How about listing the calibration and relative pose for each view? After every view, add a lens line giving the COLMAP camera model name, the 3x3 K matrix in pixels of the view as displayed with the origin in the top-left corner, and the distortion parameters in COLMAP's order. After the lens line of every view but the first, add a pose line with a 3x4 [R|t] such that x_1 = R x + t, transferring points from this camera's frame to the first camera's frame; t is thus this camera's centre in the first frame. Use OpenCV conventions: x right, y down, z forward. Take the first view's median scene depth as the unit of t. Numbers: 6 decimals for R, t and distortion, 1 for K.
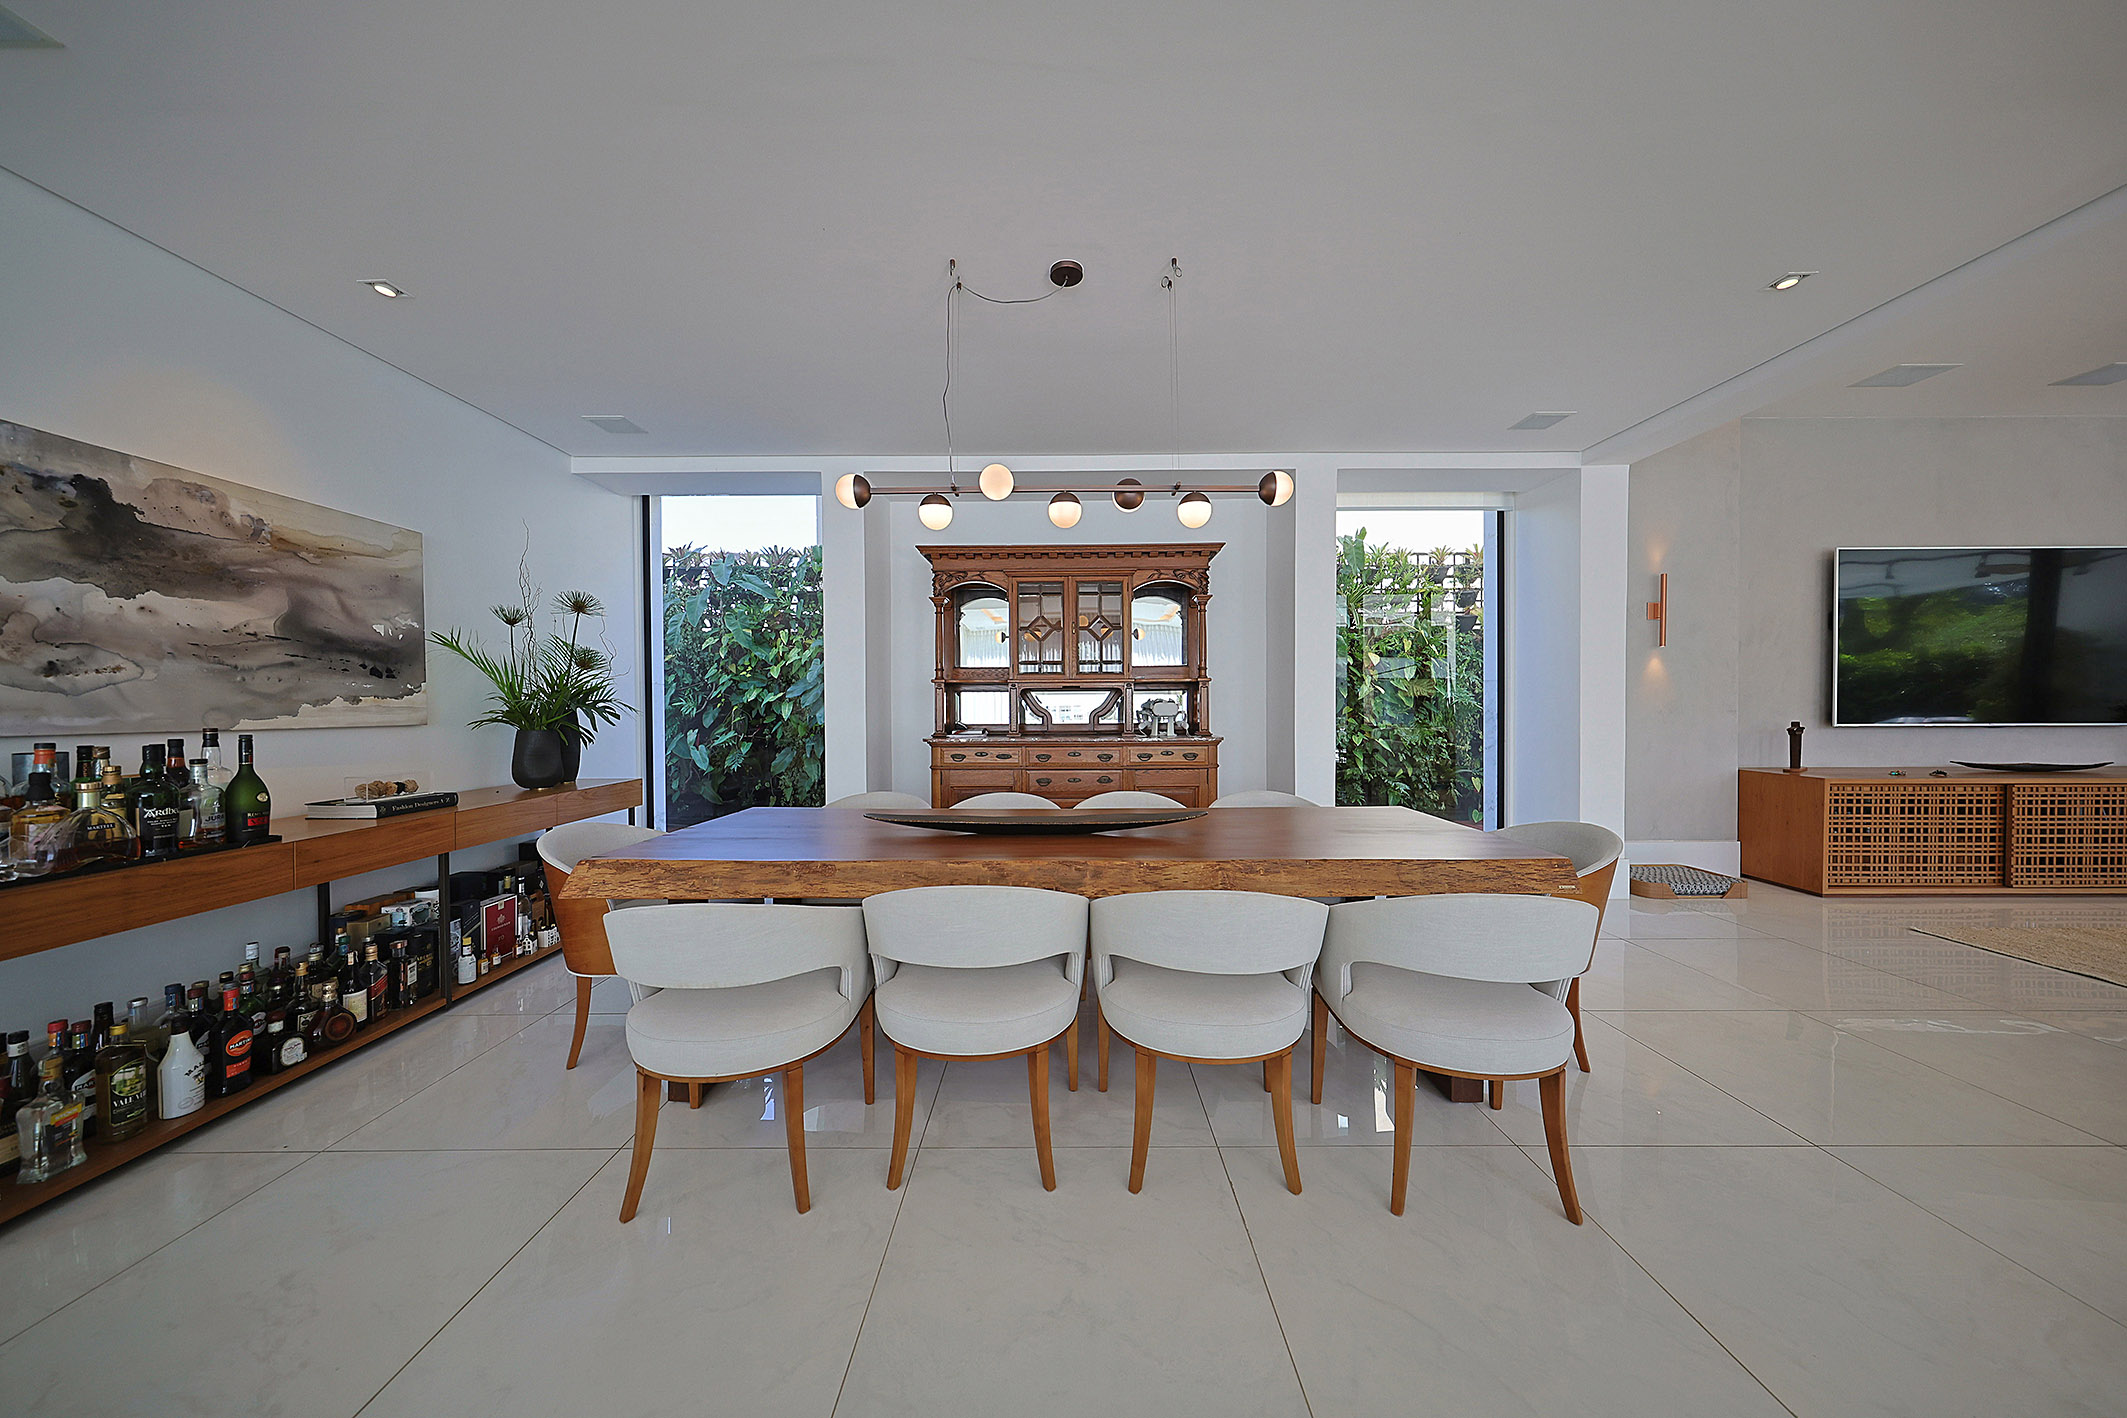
lens RADIAL K [[683.7, 0, 1071.3], [0, 683.7, 717.2], [0, 0, 1]] dist [0.005722, -0.000074]
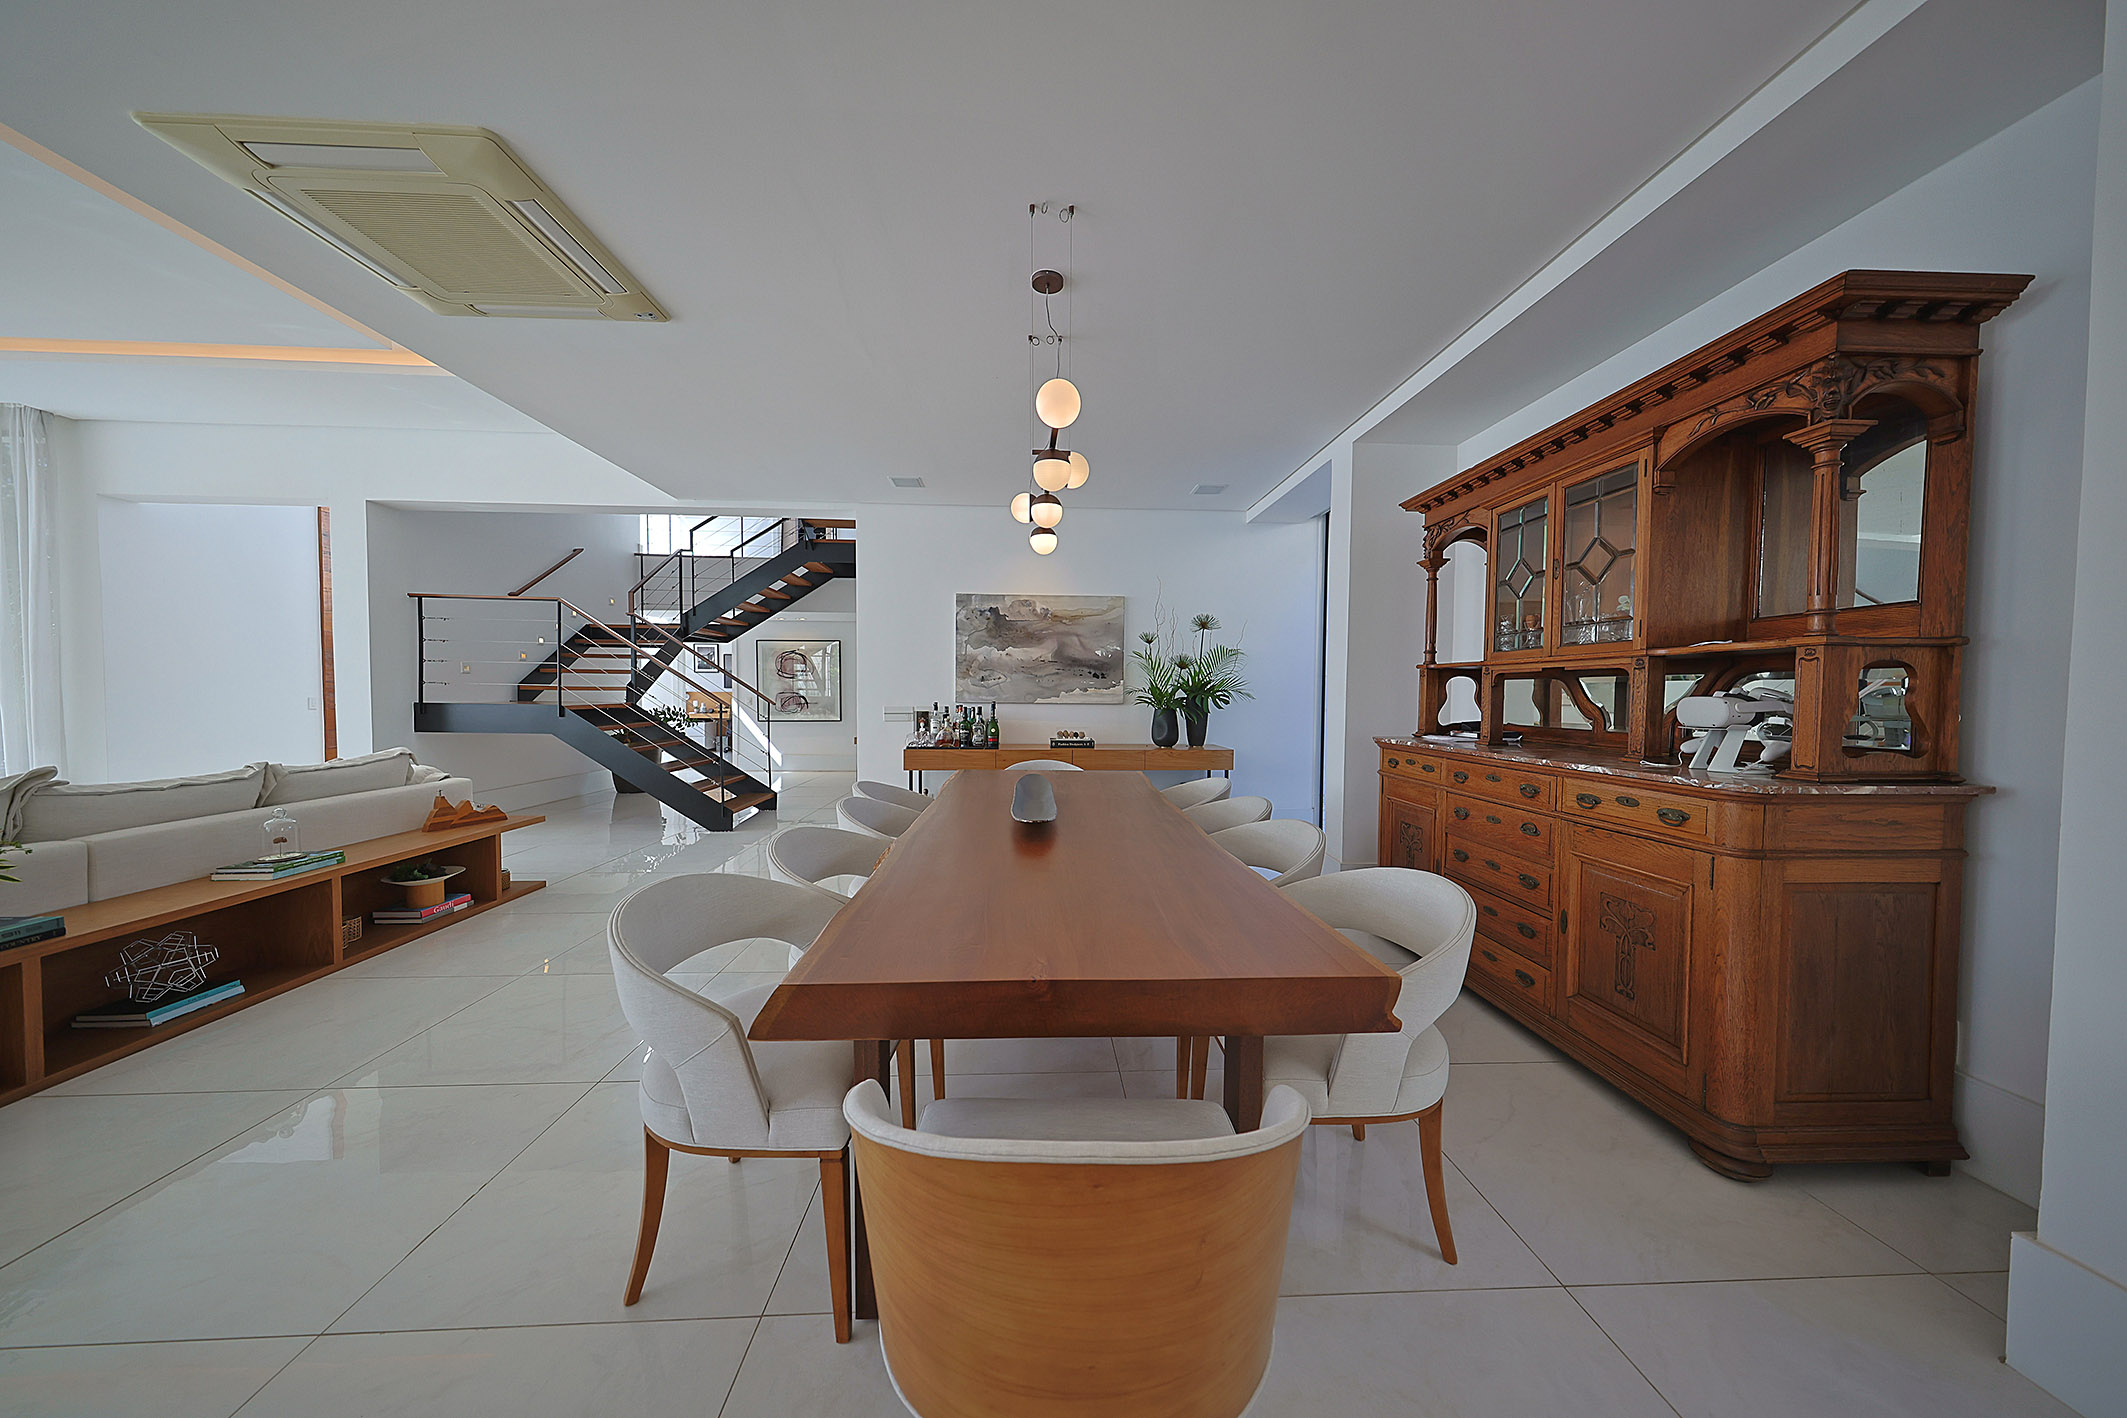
lens RADIAL K [[683.7, 0, 1060.2], [0, 683.7, 715.3], [0, 0, 1]] dist [0.005722, -0.000074]
pose [[0.025652, 0.038947, -0.998912, 0.550197], [-0.025595, 0.998939, 0.038291, -0.015387], [0.999343, 0.024585, 0.026622, 0.522183]]
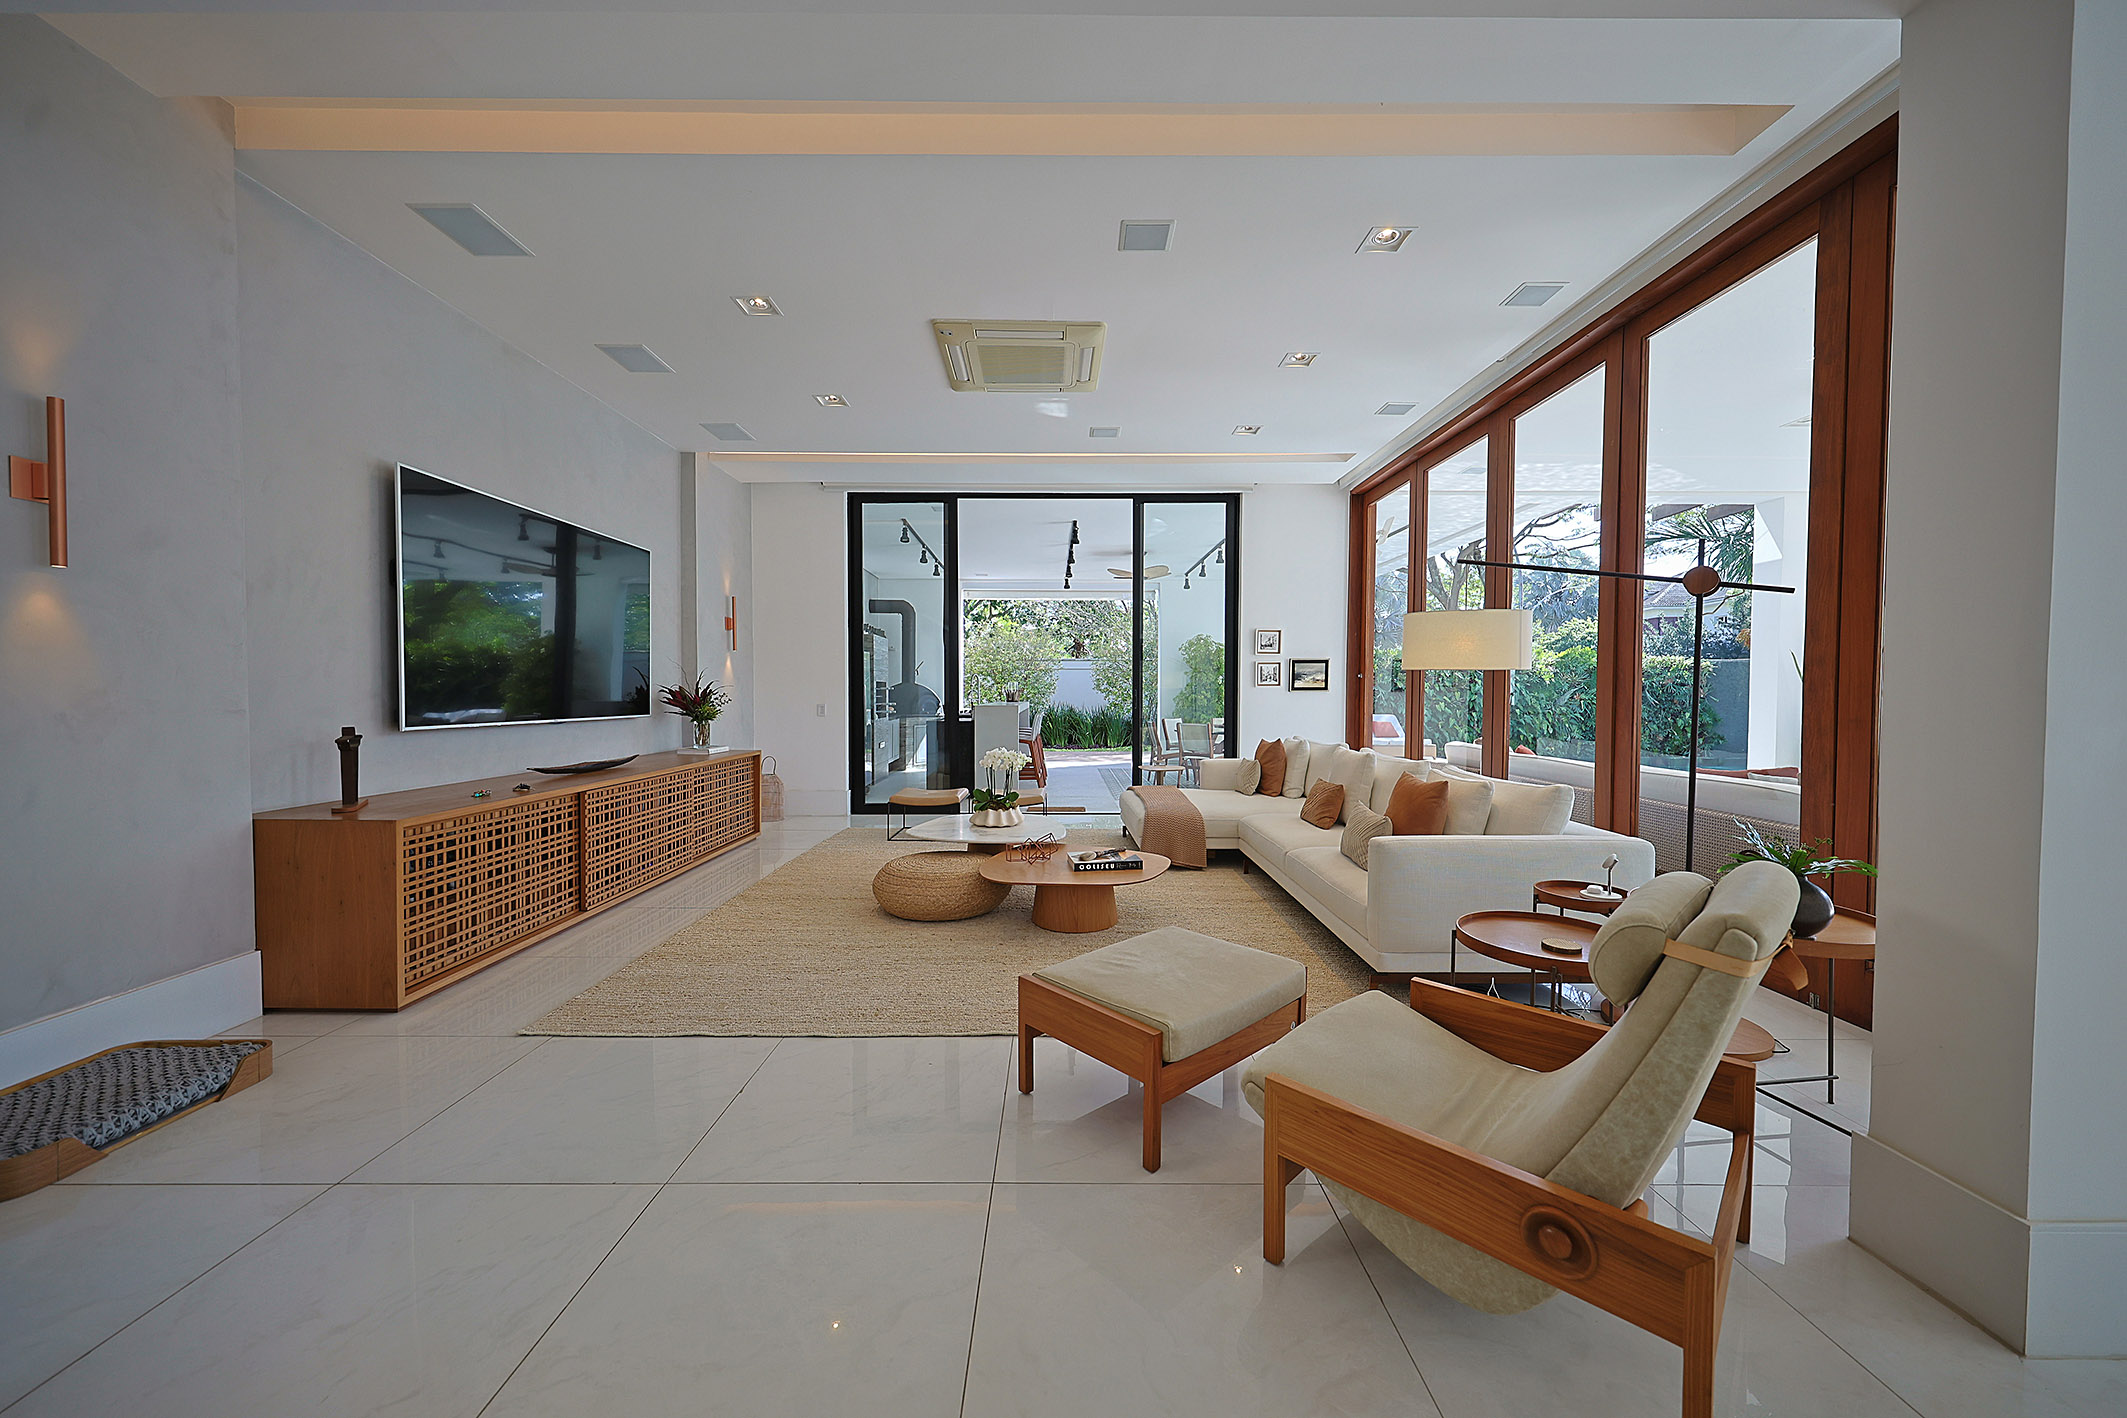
lens RADIAL K [[780.3, 0, 1076.7], [0, 780.3, 713.1], [0, 0, 1]] dist [-0.001795, -0.000014]
pose [[0.006633, -0.019625, 0.999785, 0.402476], [0.014358, 0.999706, 0.019528, -0.010990], [-0.999875, 0.014226, 0.006913, 0.383100]]
